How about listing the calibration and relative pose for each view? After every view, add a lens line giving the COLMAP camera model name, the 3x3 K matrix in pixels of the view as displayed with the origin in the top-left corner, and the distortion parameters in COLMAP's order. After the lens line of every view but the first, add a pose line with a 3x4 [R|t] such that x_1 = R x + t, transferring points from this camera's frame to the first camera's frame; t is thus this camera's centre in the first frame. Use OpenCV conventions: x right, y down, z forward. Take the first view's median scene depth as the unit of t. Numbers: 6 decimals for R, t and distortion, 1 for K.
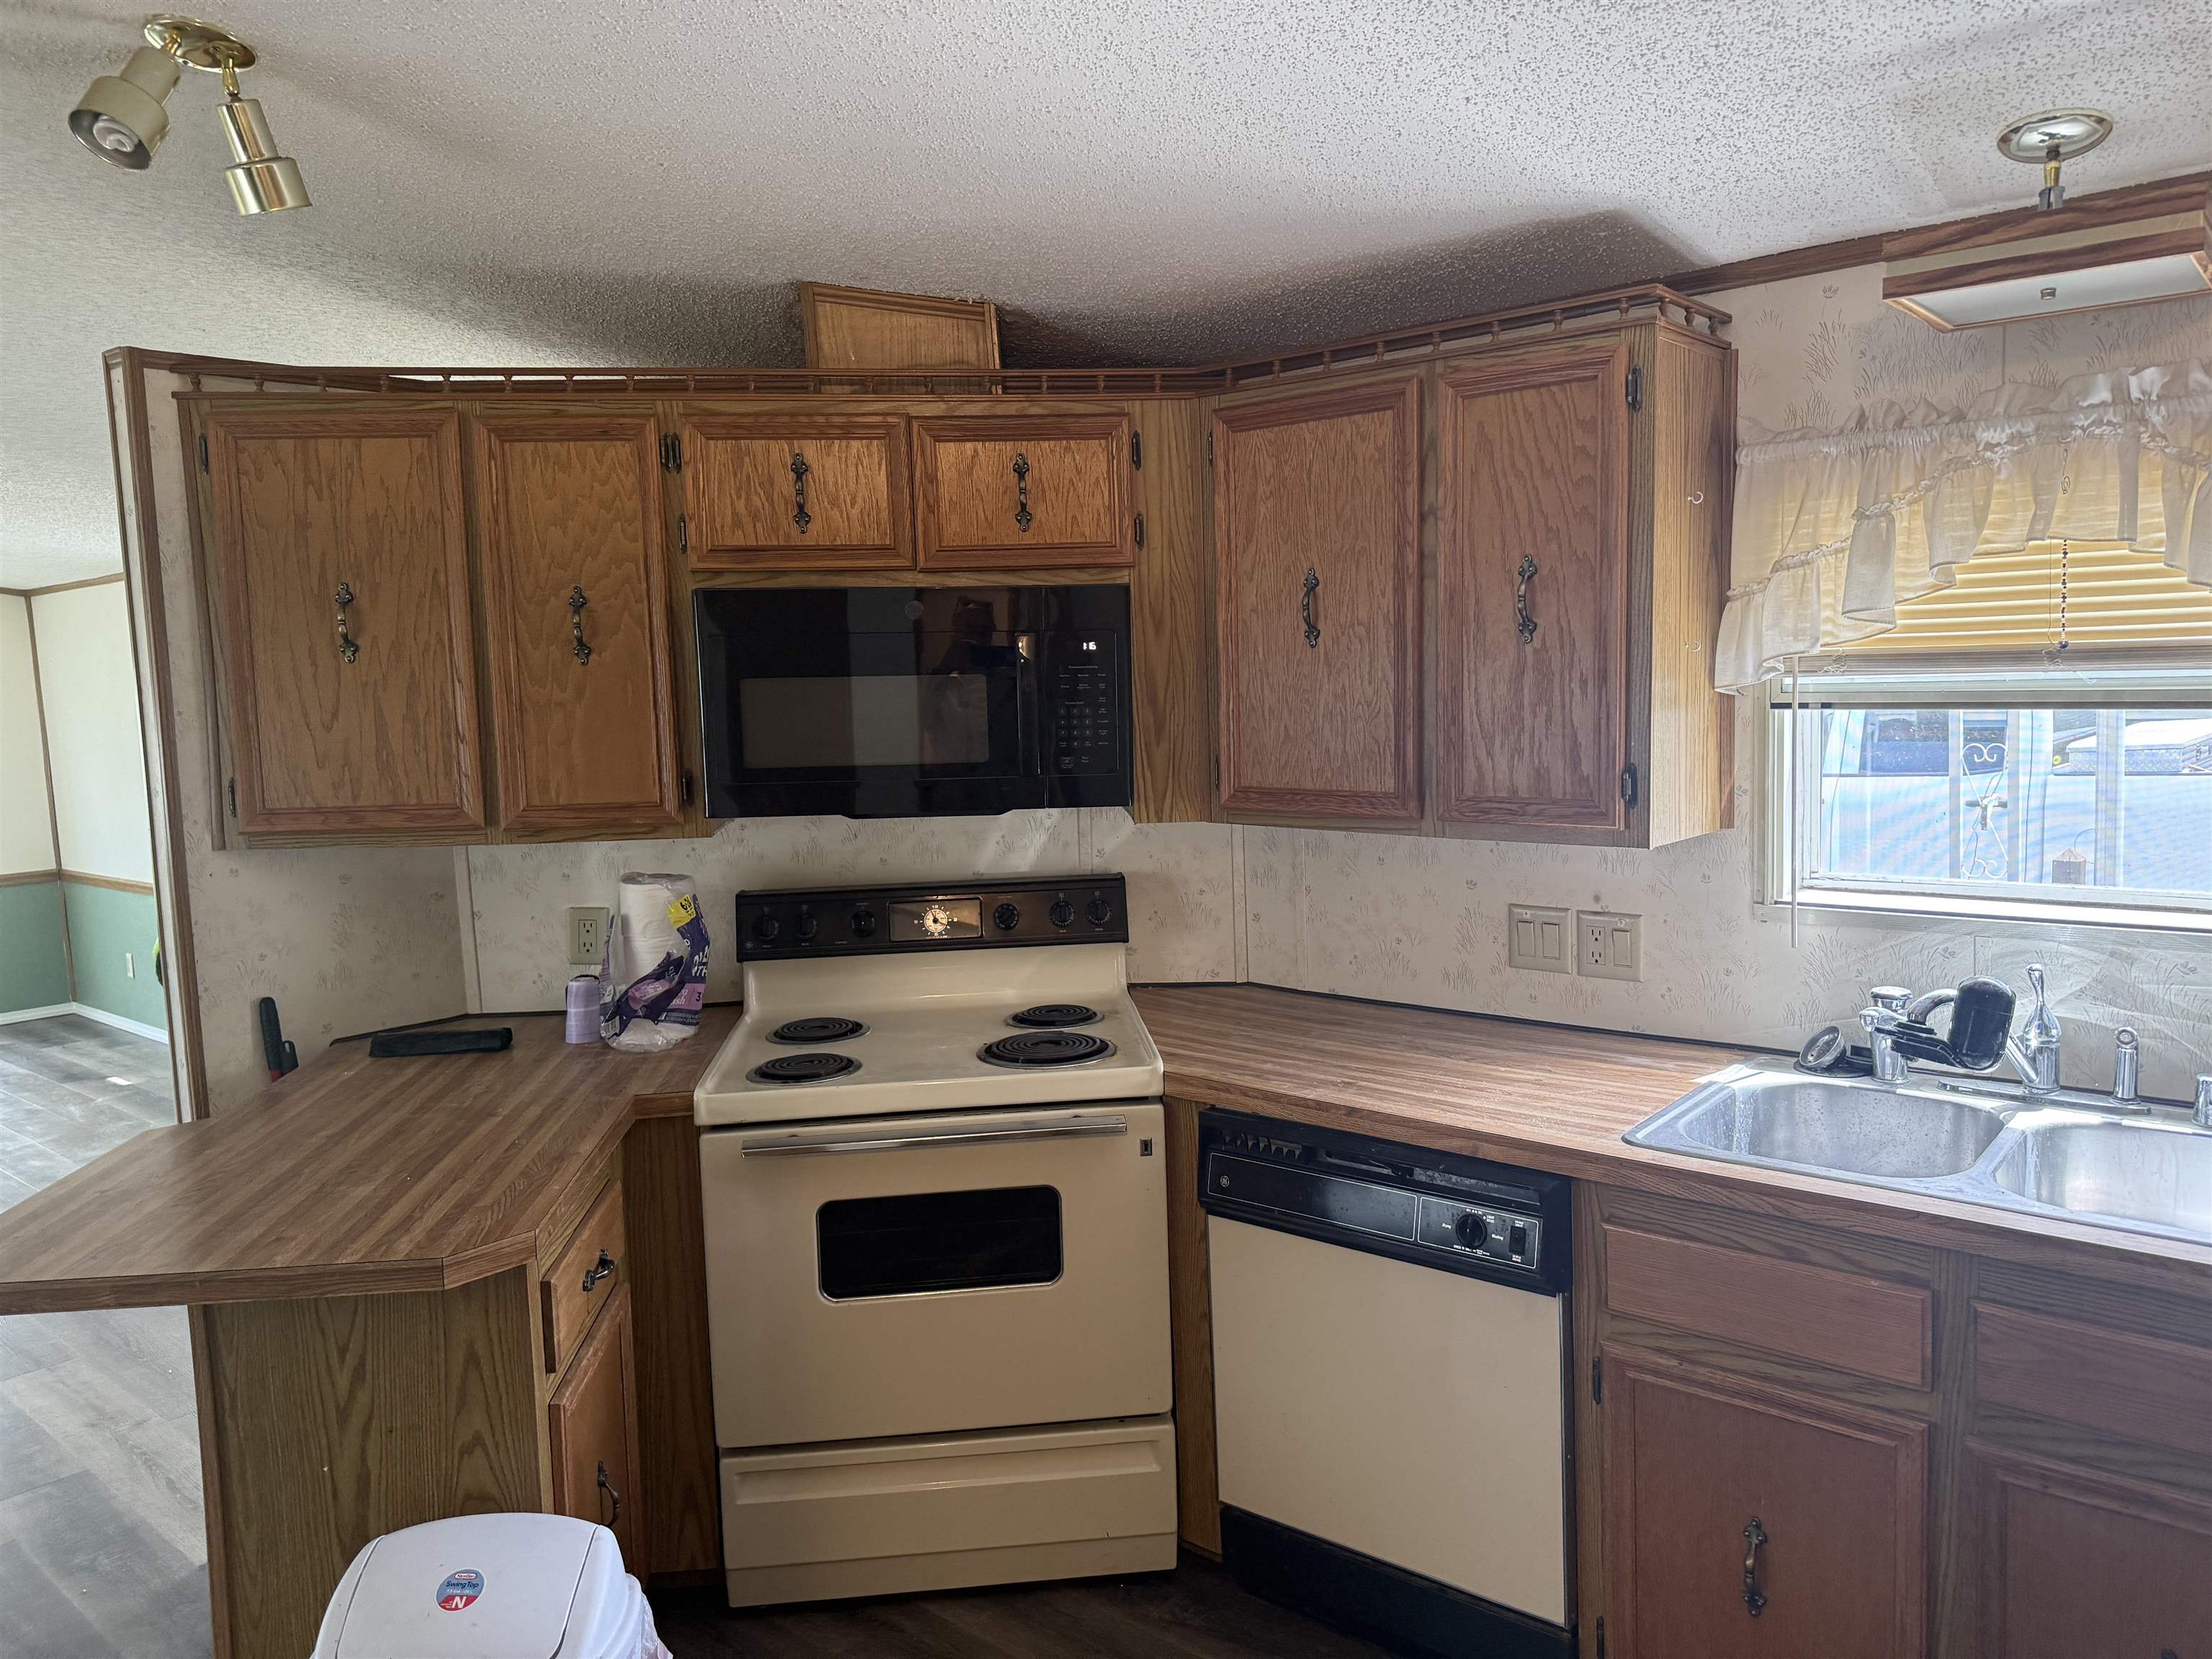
lens RADIAL K [[1540.6, 0, 1128.5], [0, 1540.6, 774.4], [0, 0, 1]] dist [0.104746, -0.177698]
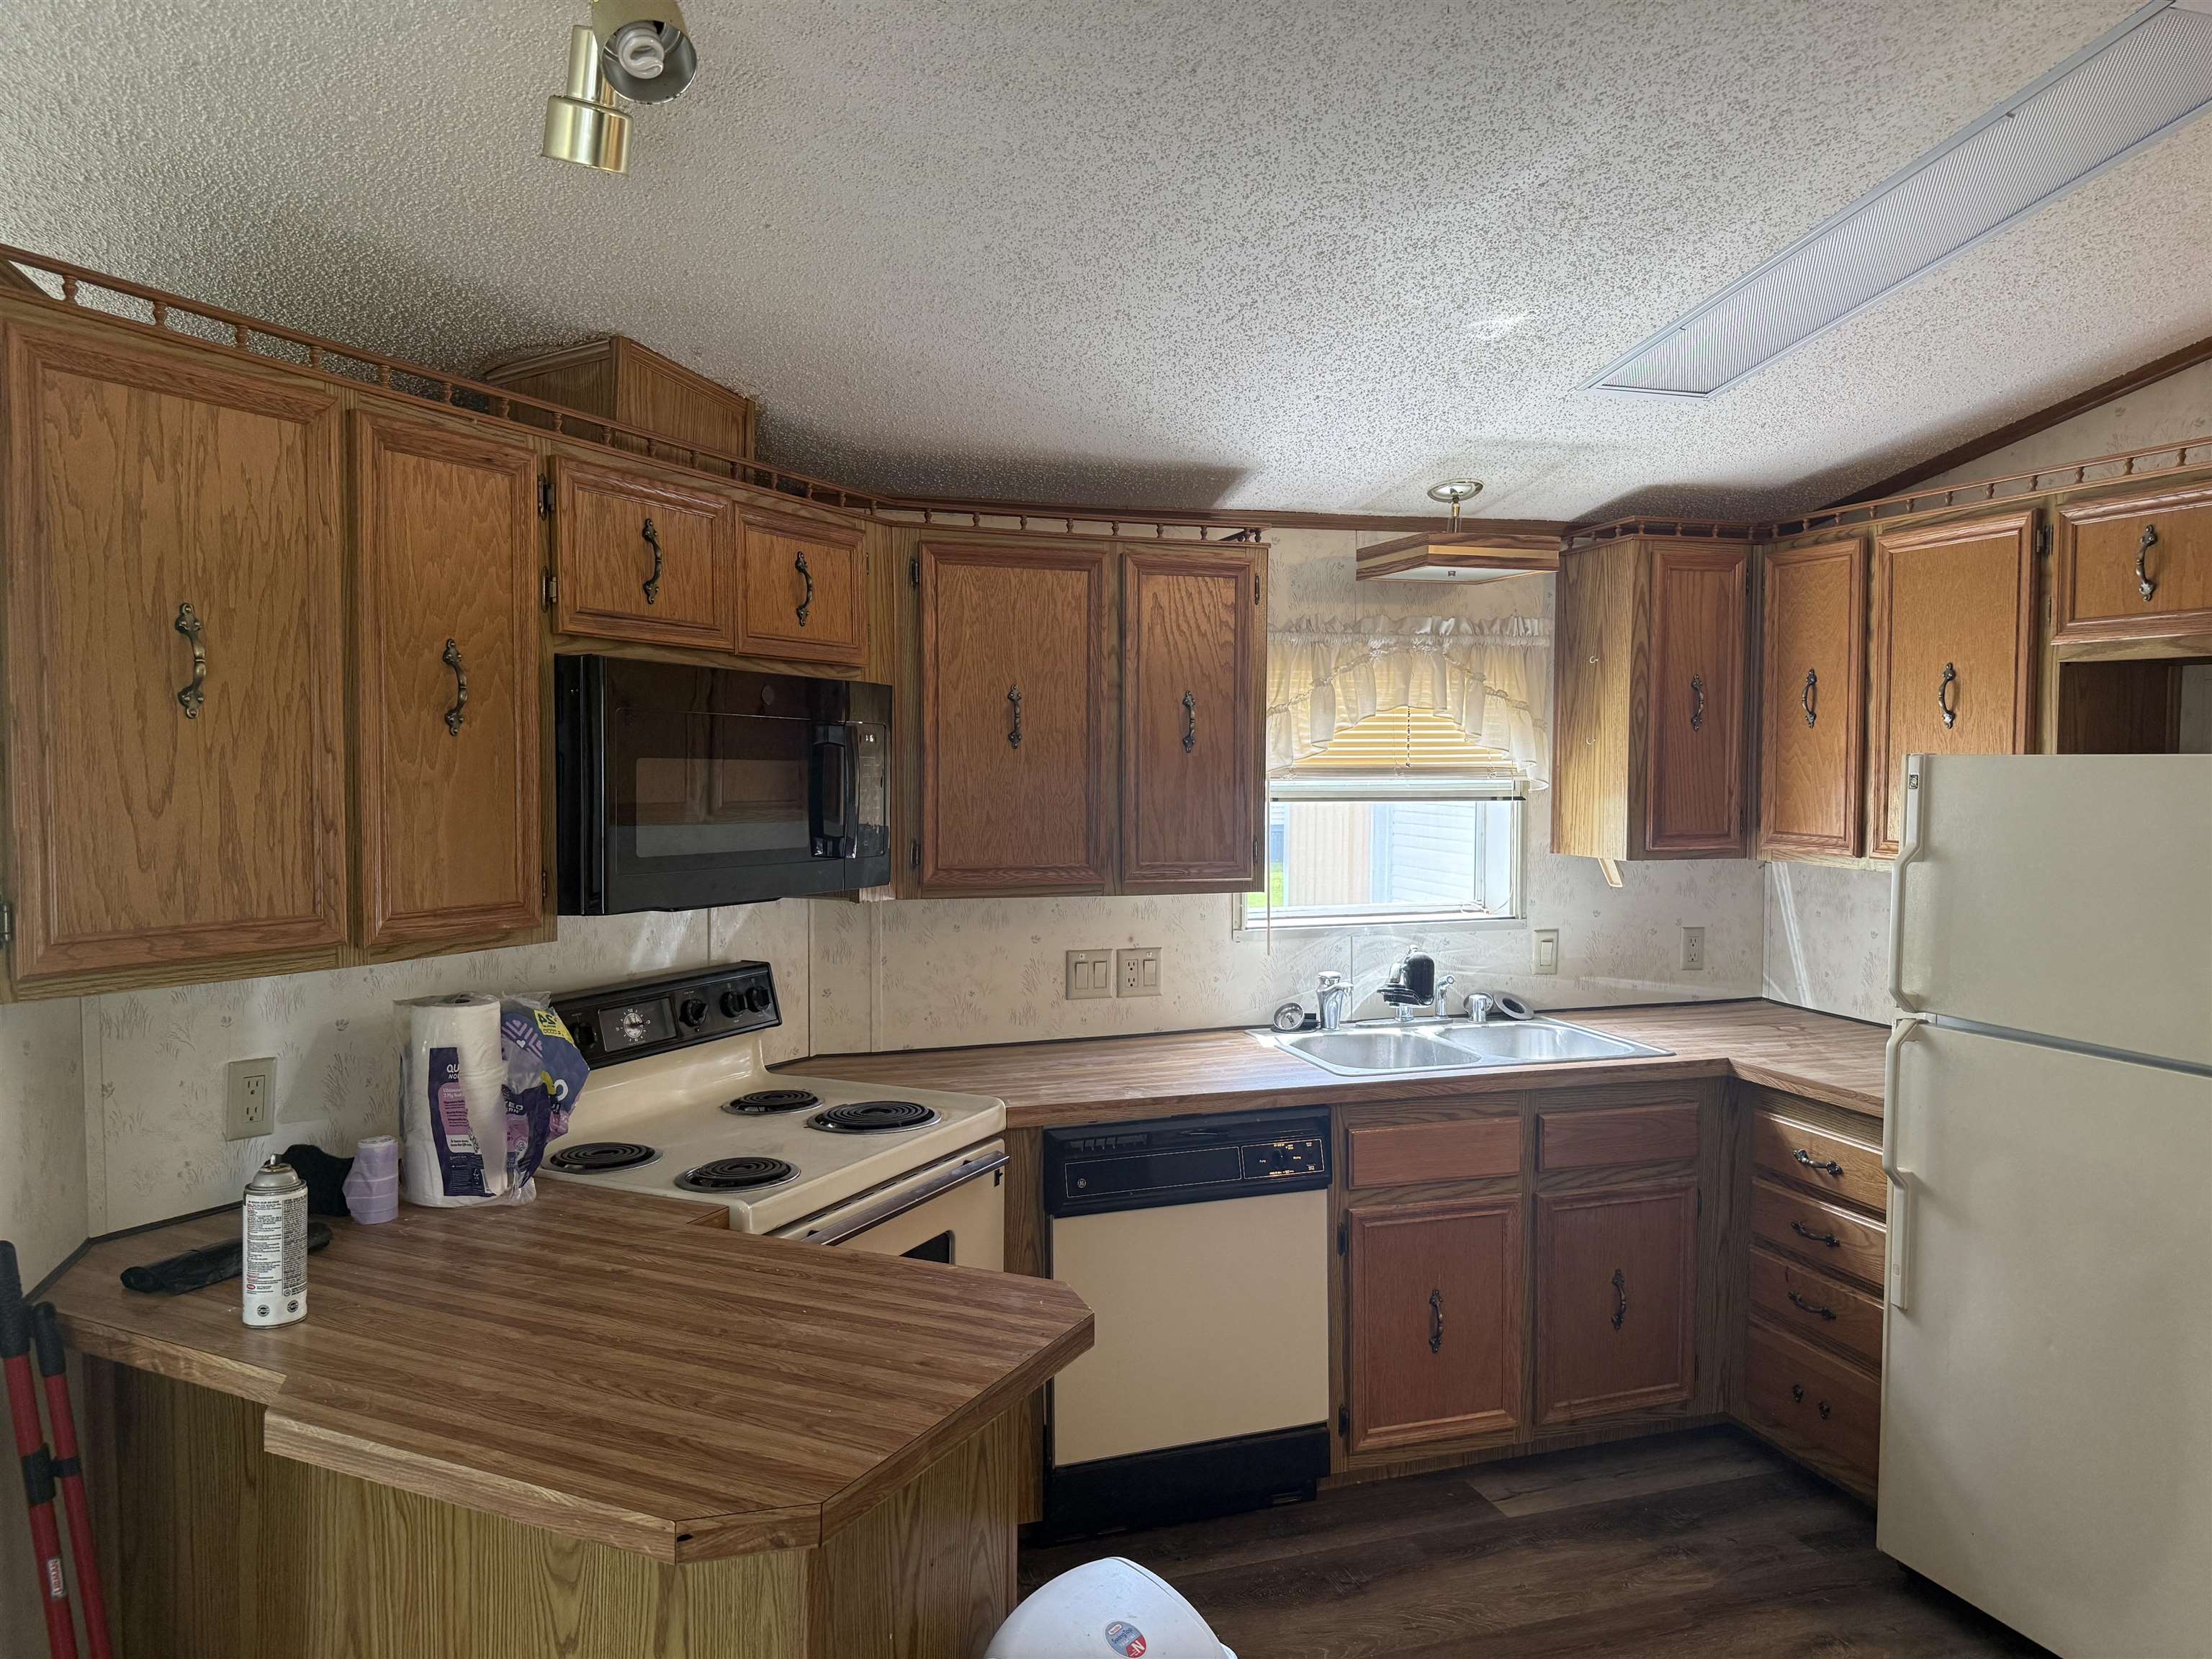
lens RADIAL K [[1540.6, 0, 1128.5], [0, 1540.6, 774.4], [0, 0, 1]] dist [0.104746, -0.177698]
pose [[0.522857, 0.024564, 0.852066, -0.869481], [0.041801, 0.997643, -0.054411, 0.008941], [-0.851395, 0.064067, 0.520598, 0.284293]]
